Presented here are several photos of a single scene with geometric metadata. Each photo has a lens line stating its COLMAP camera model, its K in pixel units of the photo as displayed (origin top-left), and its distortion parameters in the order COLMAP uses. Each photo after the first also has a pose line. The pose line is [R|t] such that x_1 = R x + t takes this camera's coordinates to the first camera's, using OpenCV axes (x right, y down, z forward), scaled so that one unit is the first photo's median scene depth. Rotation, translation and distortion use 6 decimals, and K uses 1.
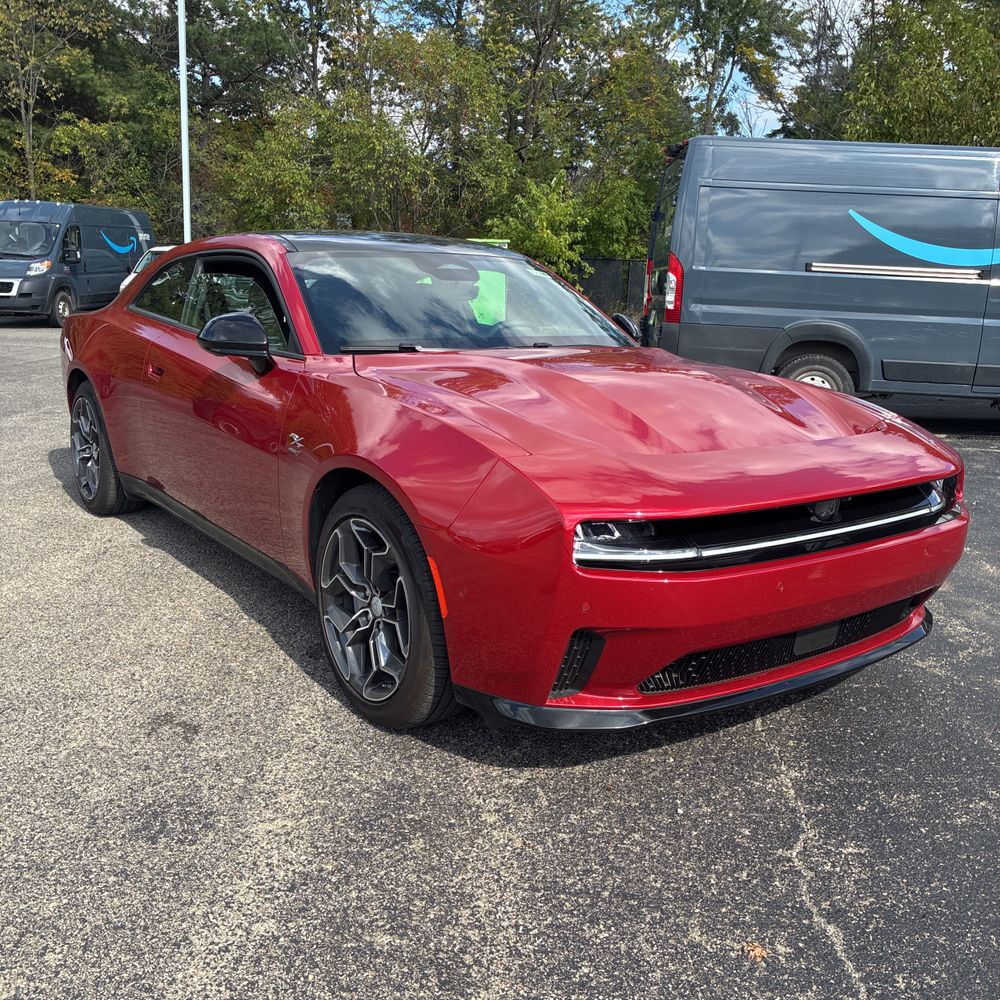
lens RADIAL K [[1011.7, 0, 509.4], [0, 1011.7, 506.9], [0, 0, 1]] dist [0.031321, -0.007381]
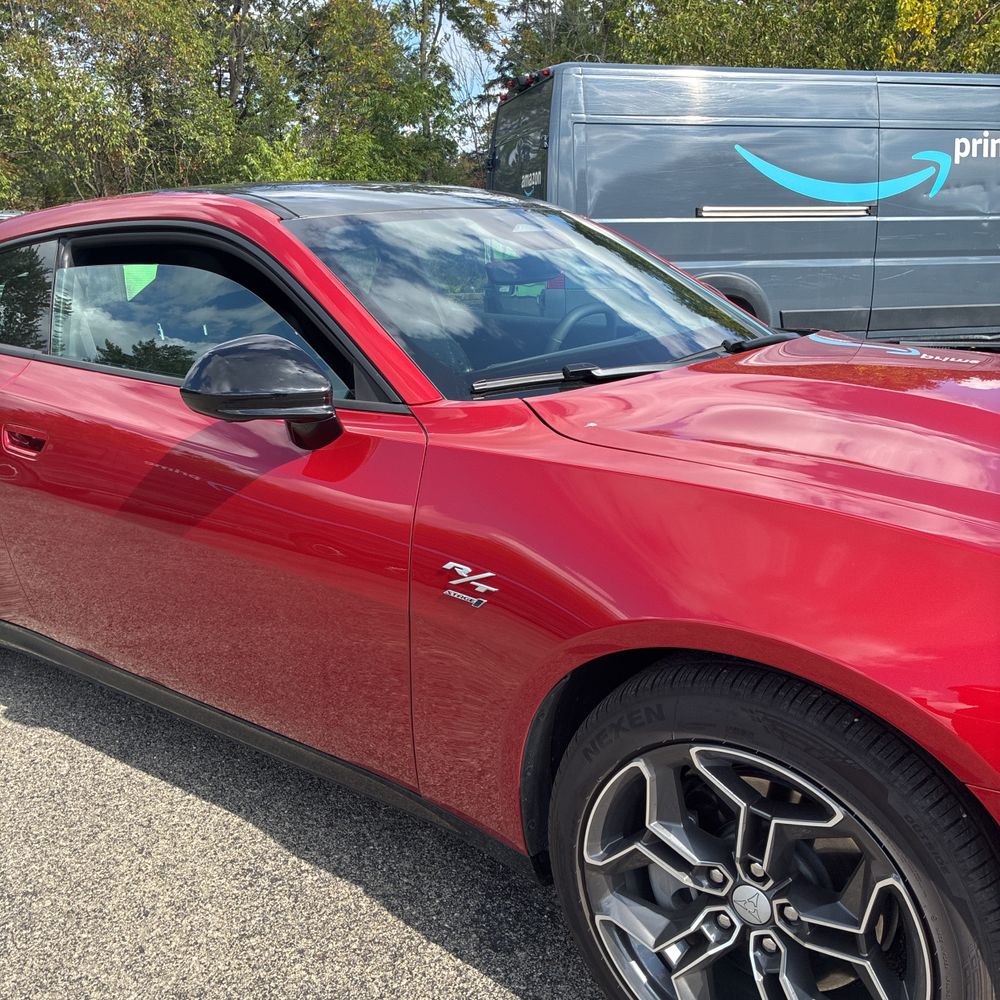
lens RADIAL K [[1011.7, 0, 509.4], [0, 1011.7, 506.9], [0, 0, 1]] dist [0.031321, -0.007381]
pose [[0.957079, -0.129953, 0.259061, -0.121405], [0.120793, 0.991365, 0.051040, -0.047600], [-0.263457, -0.017556, 0.964511, 0.189196]]
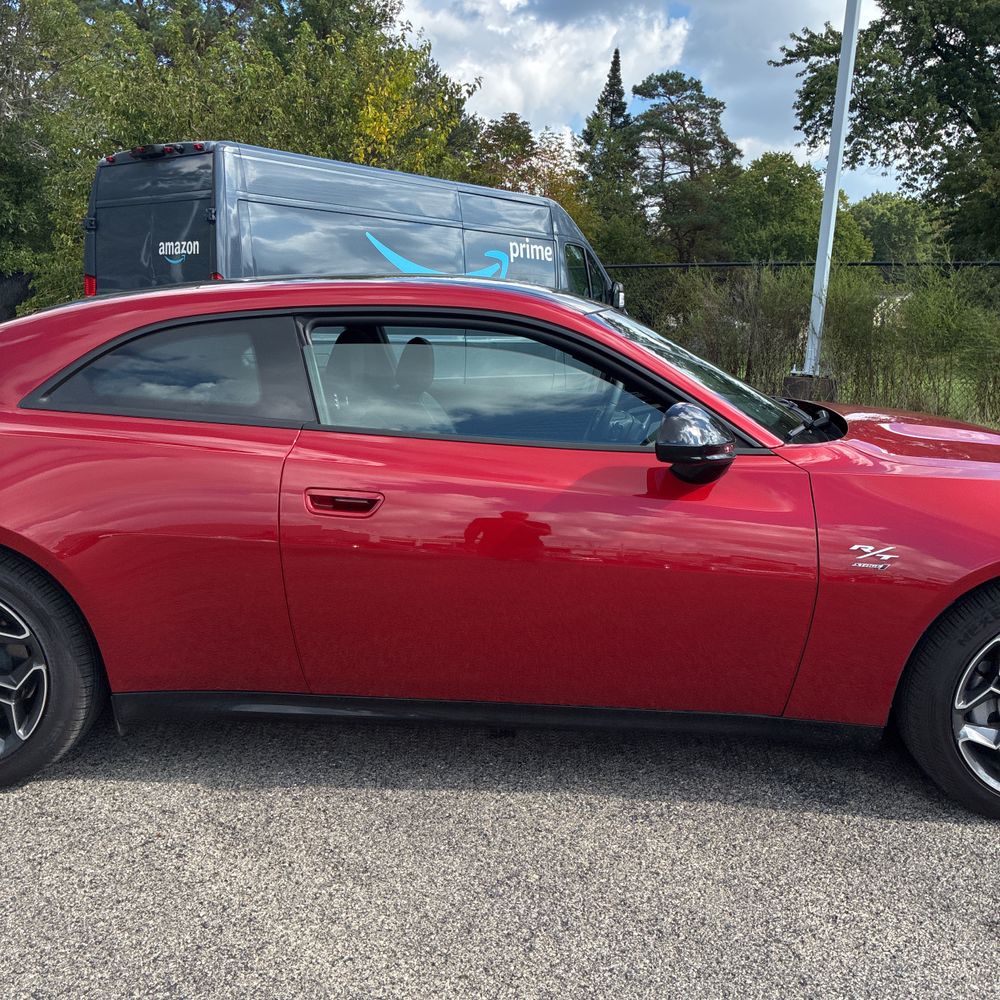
lens RADIAL K [[963.5, 0, 585.8], [0, 963.5, 553.1], [0, 0, 1]] dist [-0.001290, -0.007025]
pose [[0.609127, -0.217176, 0.762757, -0.358648], [0.176858, 0.974753, 0.136301, -0.080553], [-0.773101, 0.051875, 0.632158, 0.261792]]
